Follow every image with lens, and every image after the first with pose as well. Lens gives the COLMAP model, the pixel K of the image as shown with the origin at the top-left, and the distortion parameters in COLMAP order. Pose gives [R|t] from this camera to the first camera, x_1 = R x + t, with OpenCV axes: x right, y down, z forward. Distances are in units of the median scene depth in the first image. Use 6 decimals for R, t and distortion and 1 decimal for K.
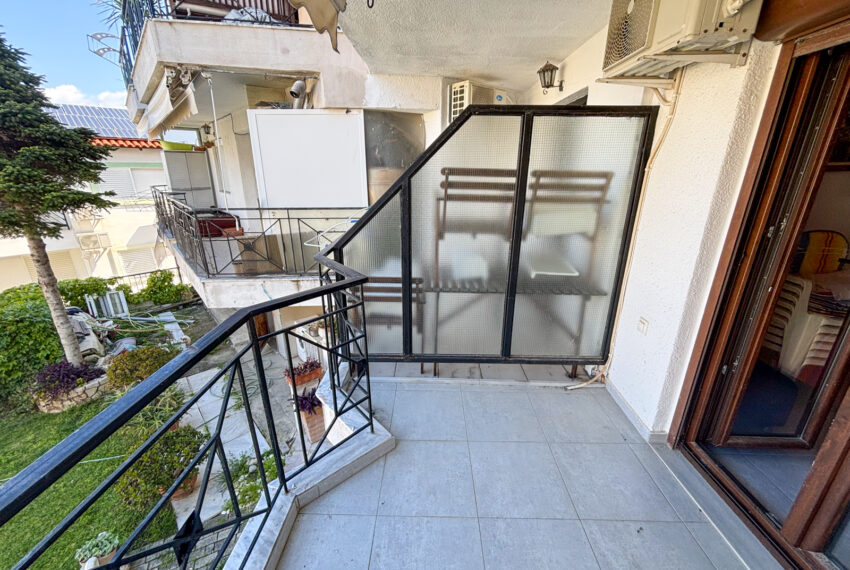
lens RADIAL K [[345.7, 0, 422.1], [0, 345.7, 284.2], [0, 0, 1]] dist [-0.000974, 0.000166]
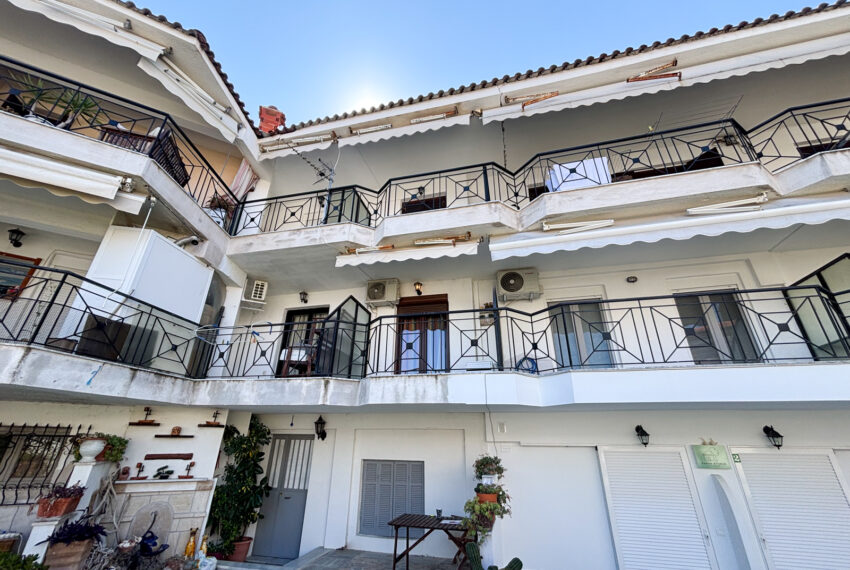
lens RADIAL K [[344.4, 0, 424.9], [0, 344.4, 283.6], [0, 0, 1]] dist [0.000378, -0.000815]
pose [[0.220625, 0.414463, 0.882919, -1.227804], [0.306256, 0.830006, -0.466152, 0.537905], [-0.926030, 0.373244, 0.056188, 0.043123]]
